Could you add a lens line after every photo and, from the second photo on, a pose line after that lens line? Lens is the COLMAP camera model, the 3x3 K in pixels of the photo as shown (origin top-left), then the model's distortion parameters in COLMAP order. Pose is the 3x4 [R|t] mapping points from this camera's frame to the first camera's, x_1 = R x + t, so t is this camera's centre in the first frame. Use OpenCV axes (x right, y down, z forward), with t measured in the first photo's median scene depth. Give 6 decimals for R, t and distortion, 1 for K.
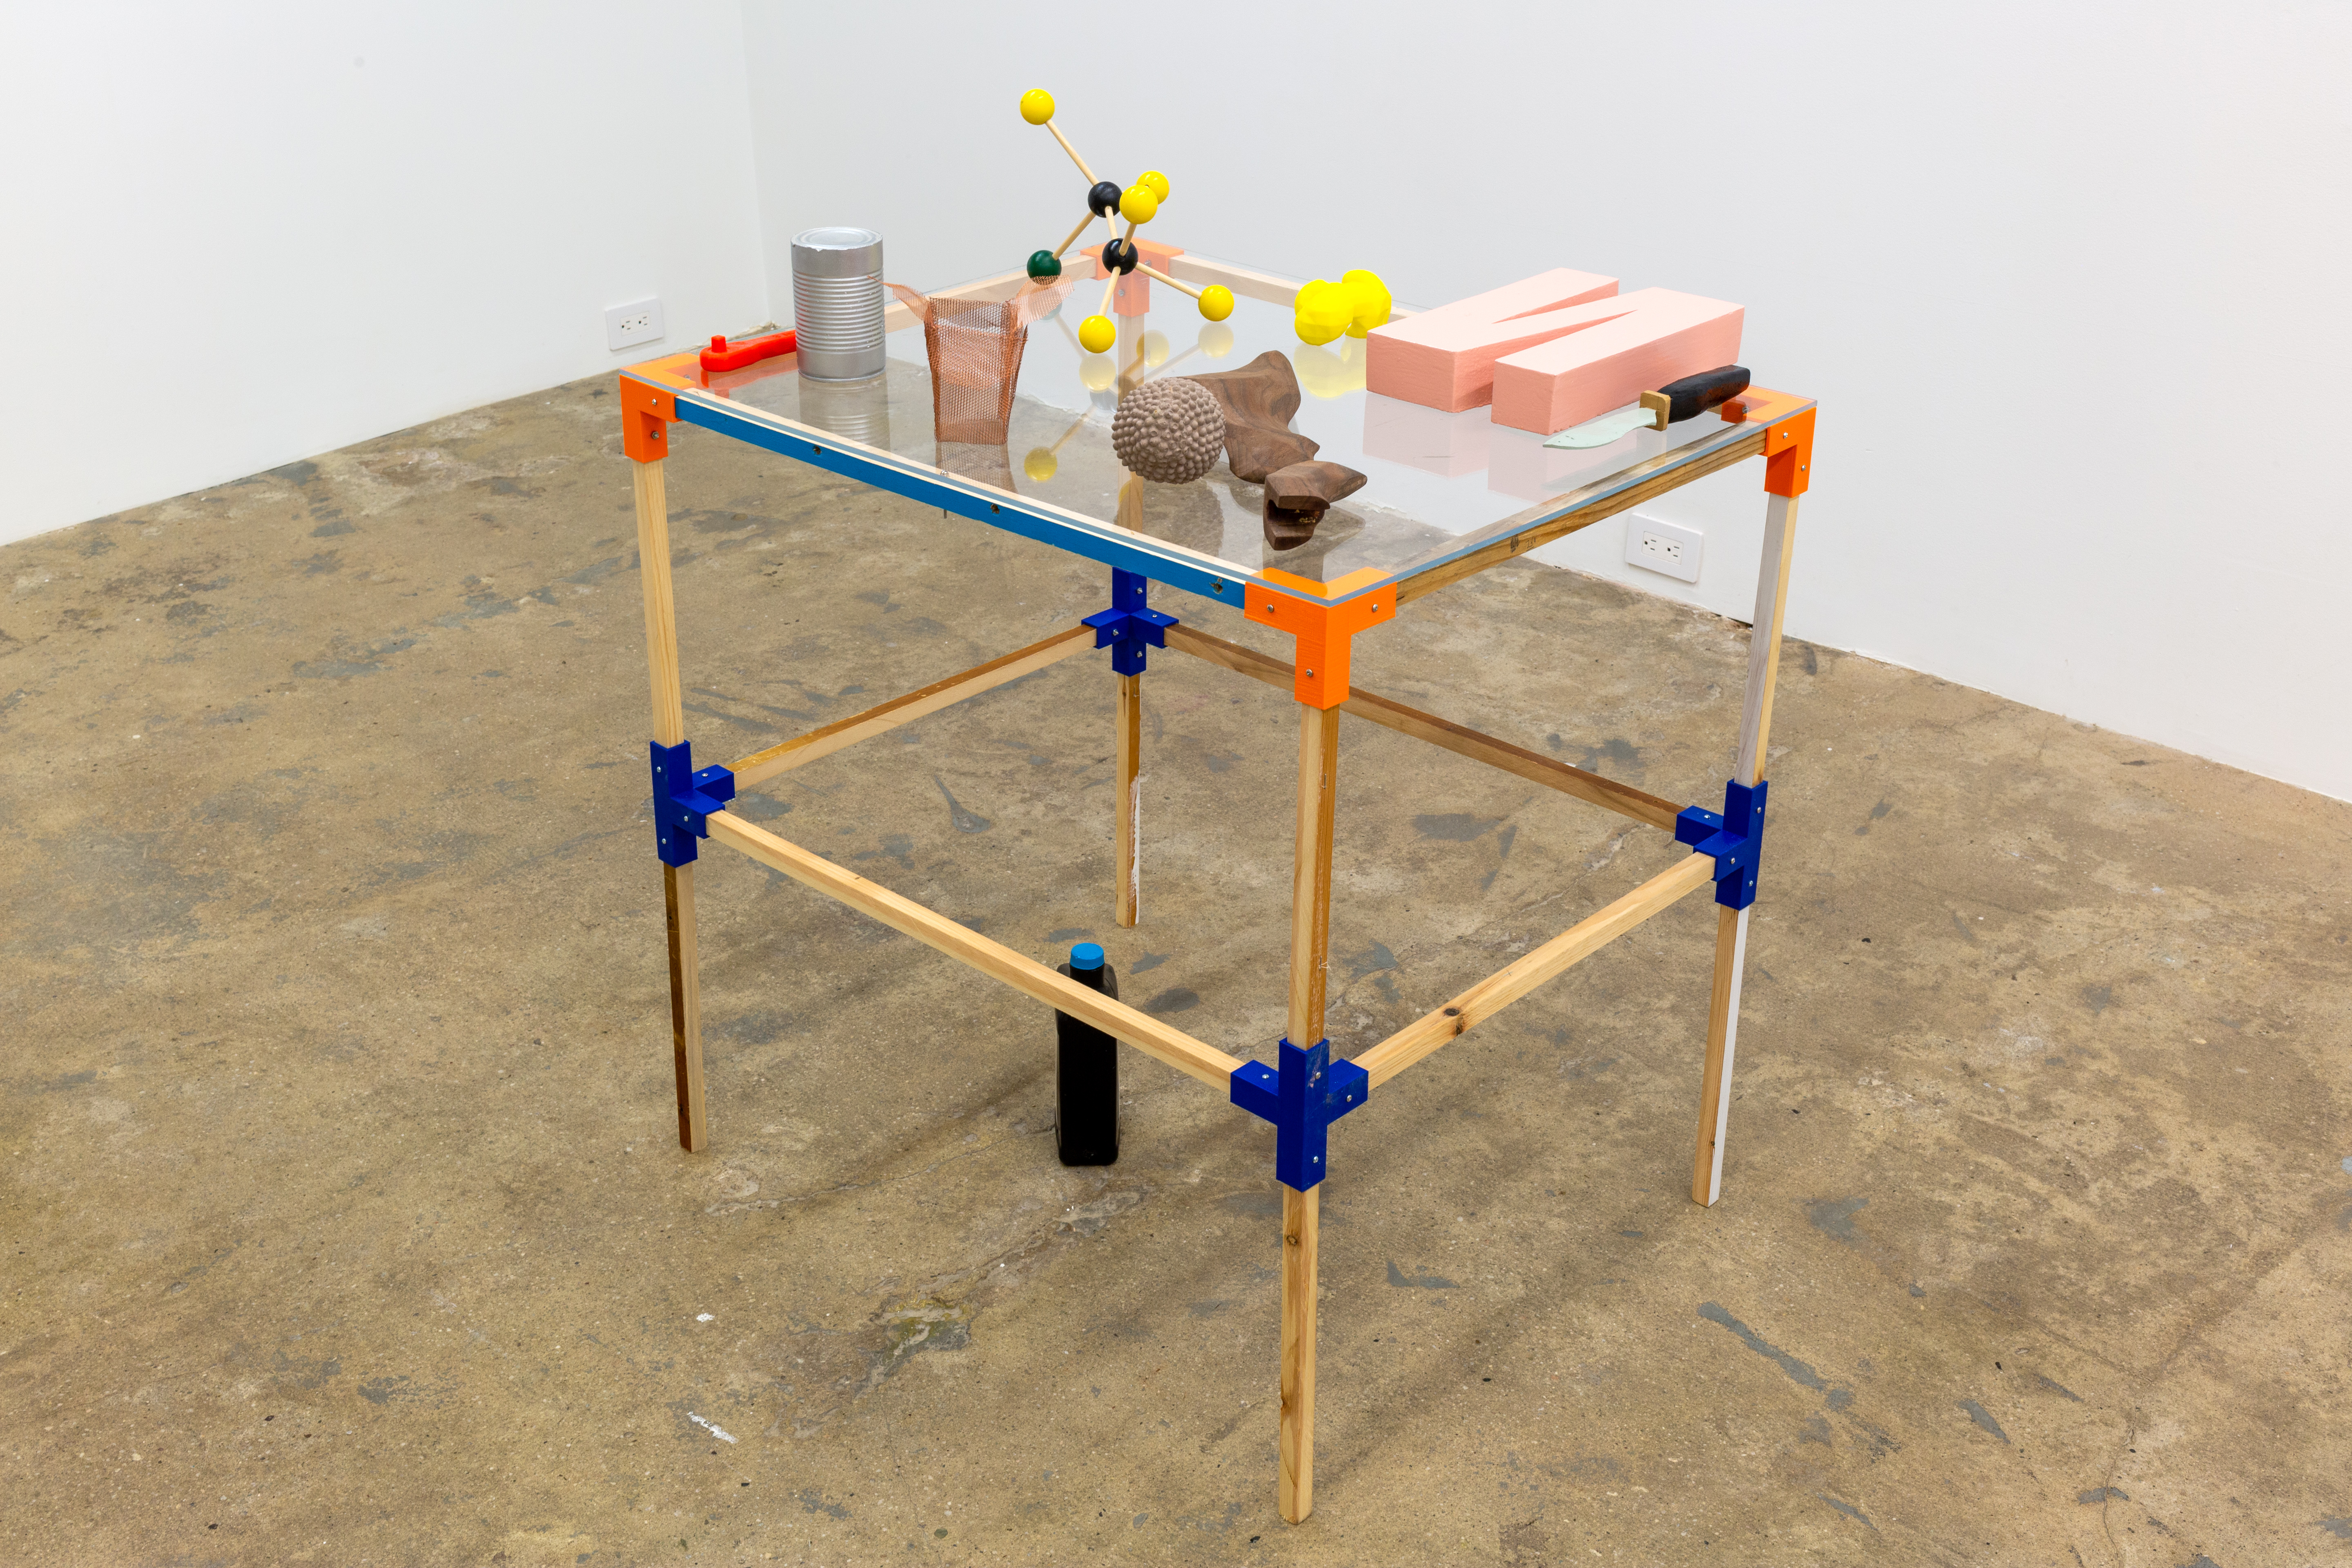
lens RADIAL K [[2565.5, 0, 1183.1], [0, 2565.5, 778.4], [0, 0, 1]] dist [-0.009447, 0.000000]
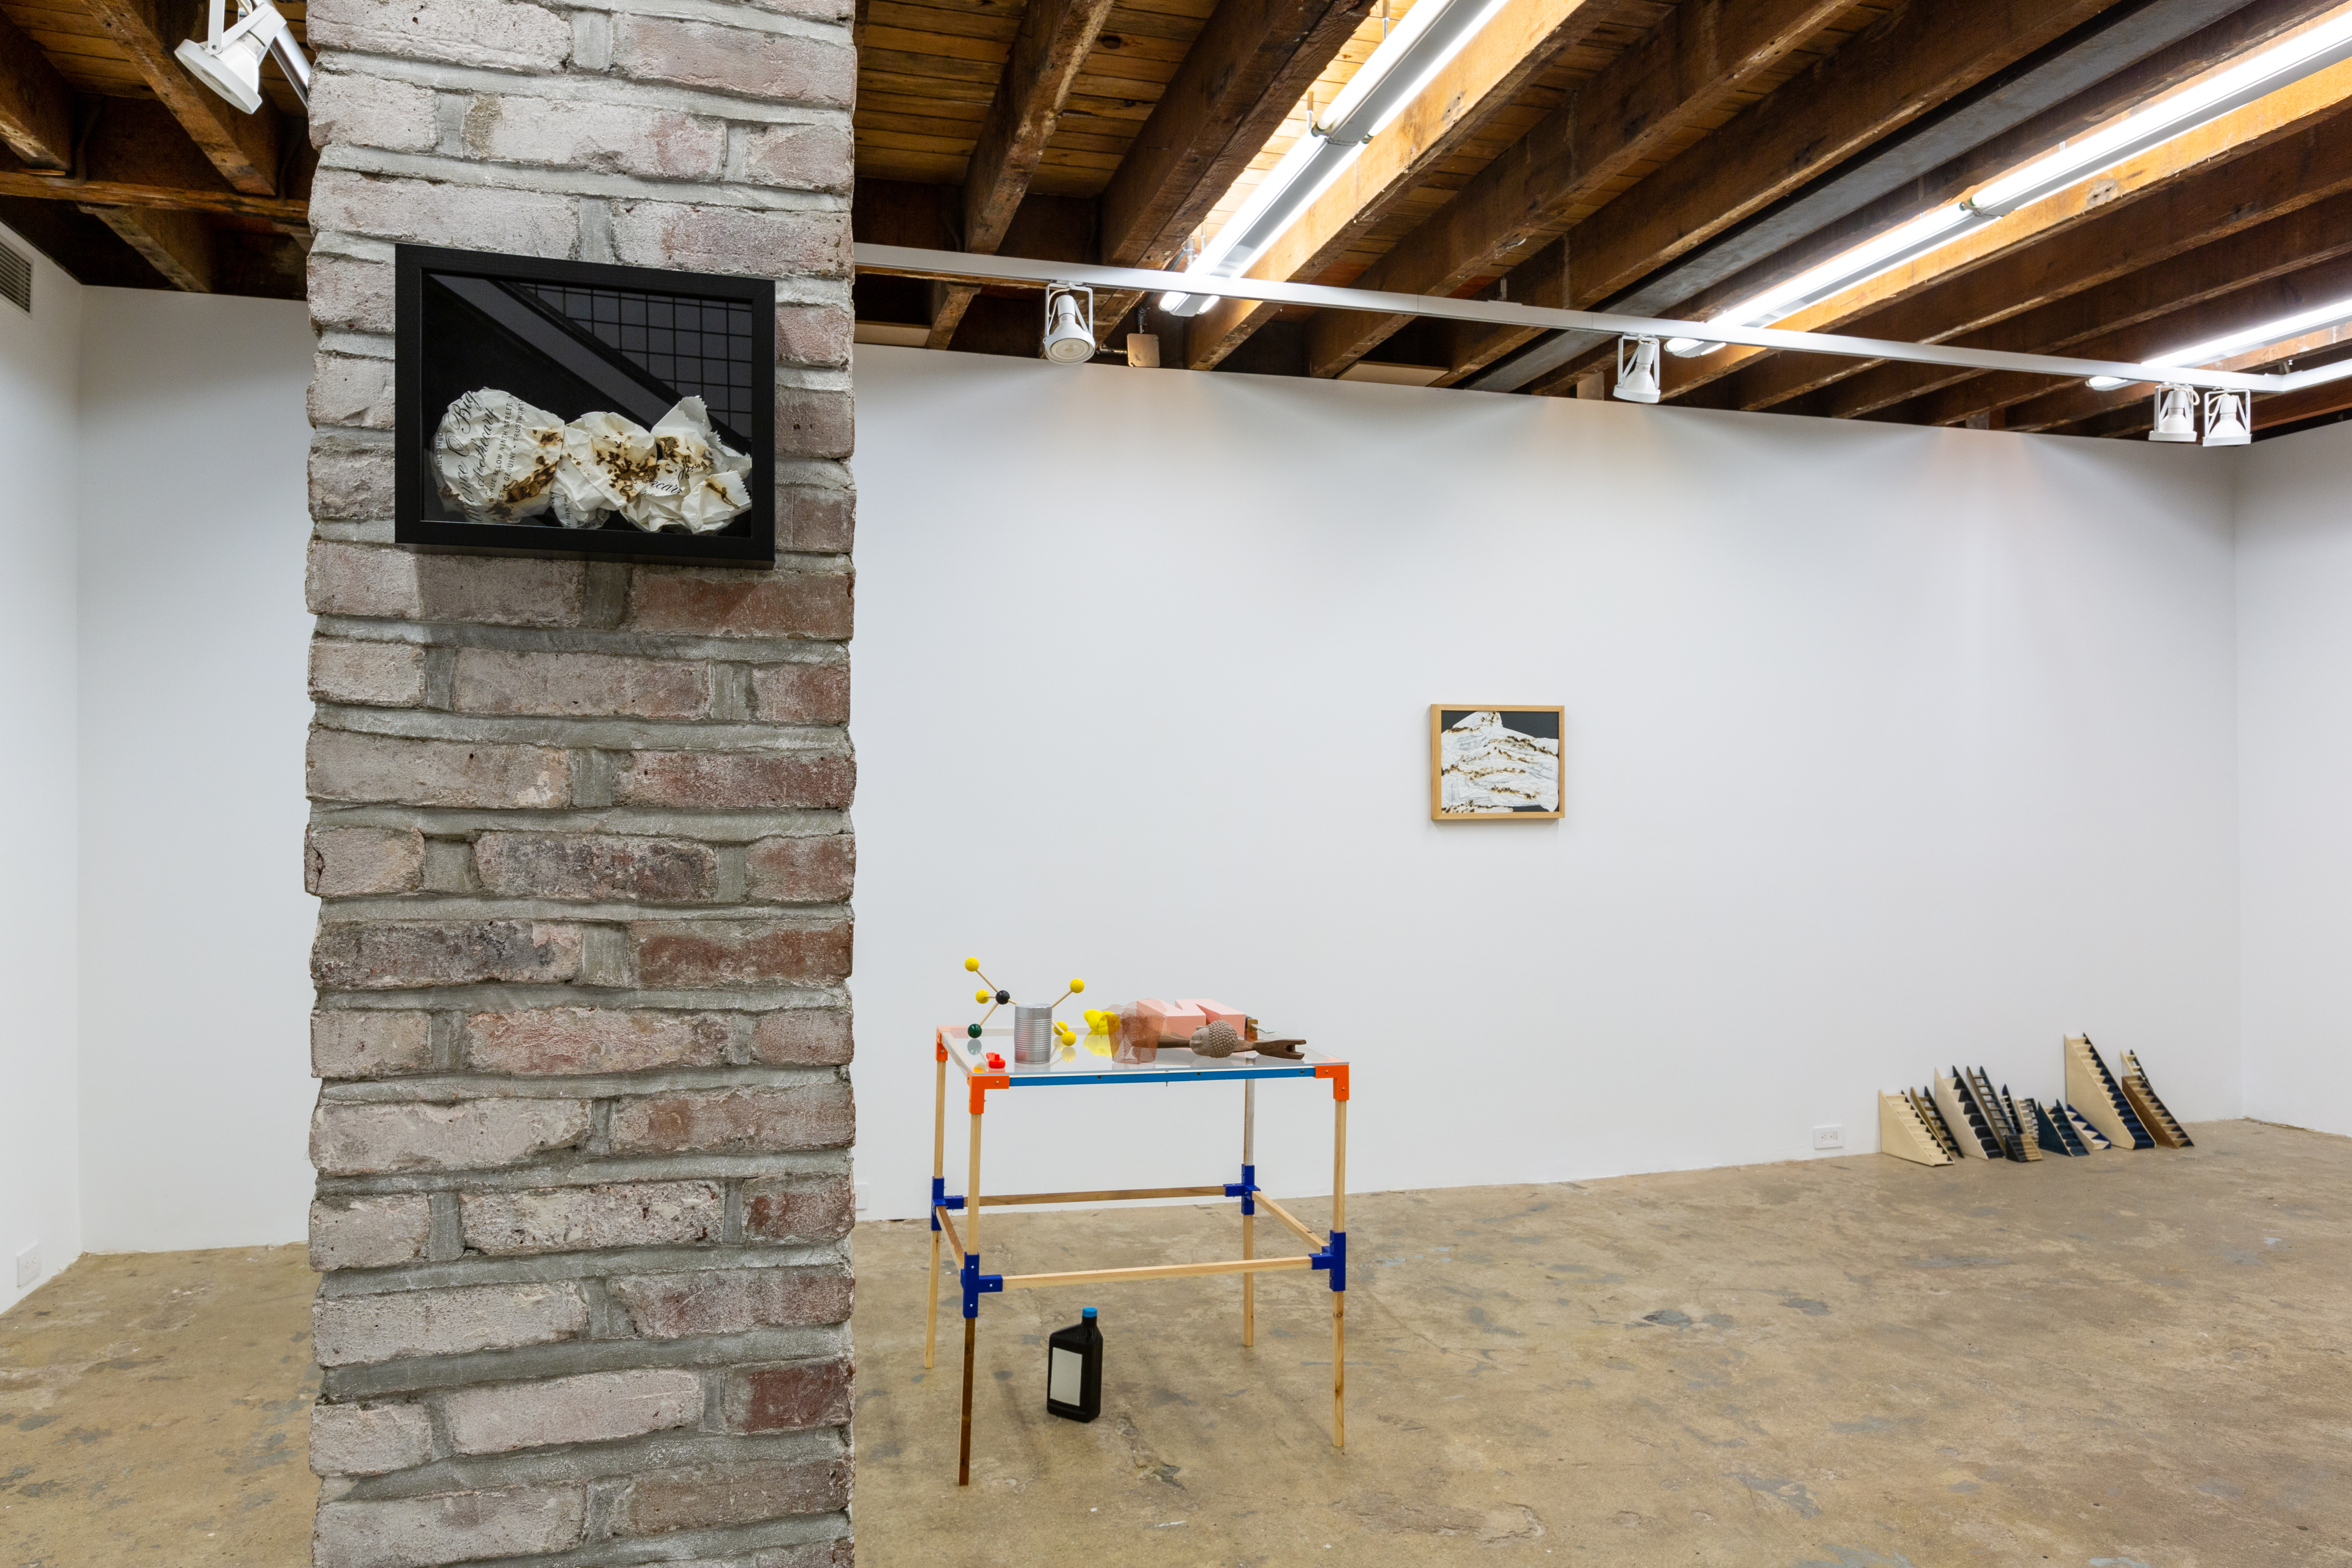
lens RADIAL K [[1535.9, 0, 1114.0], [0, 1535.9, 727.6], [0, 0, 1]] dist [0.006488, -0.005078]
pose [[0.538213, 0.056210, 0.840933, -1.249230], [0.350647, 0.892385, -0.284070, 0.002452], [-0.766403, 0.447760, 0.460583, 0.118038]]
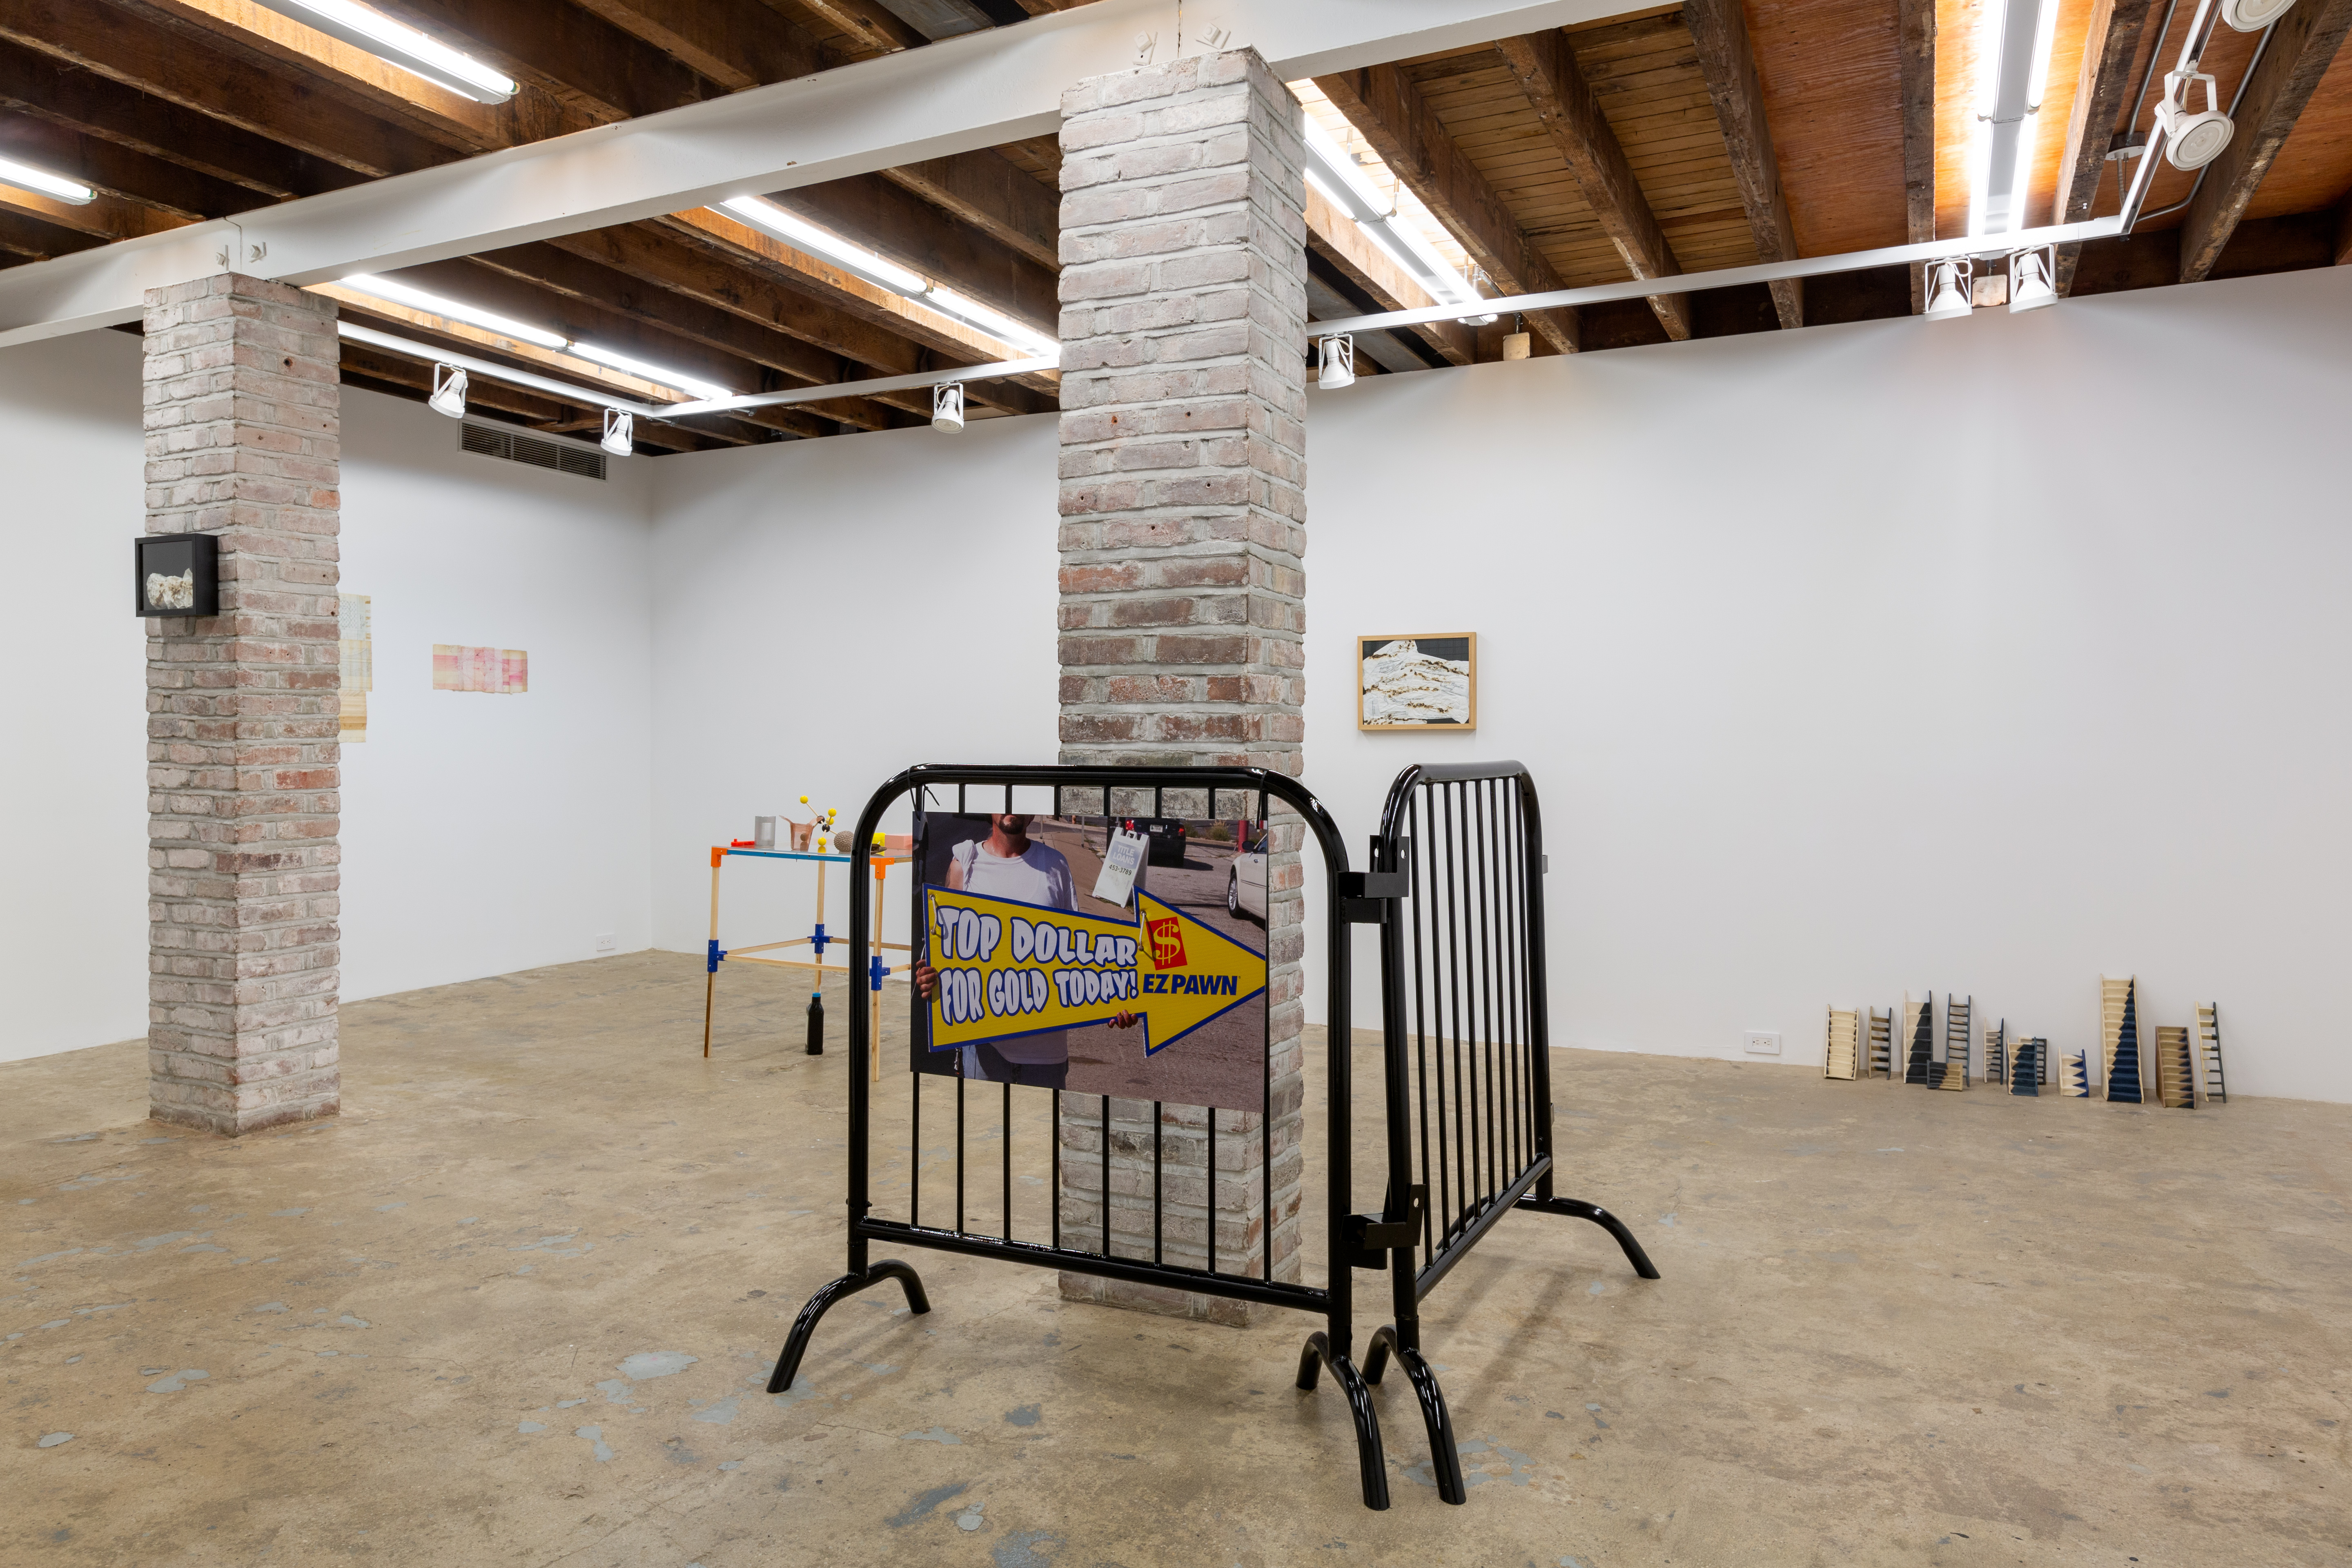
lens RADIAL K [[1577.7, 0, 1146.0], [0, 1577.7, 695.9], [0, 0, 1]] dist [0.003358, -0.002635]
pose [[0.968113, 0.035278, 0.248018, -0.144087], [0.084117, 0.886778, -0.454477, 0.871314], [-0.235970, 0.460848, 0.855534, -1.549947]]
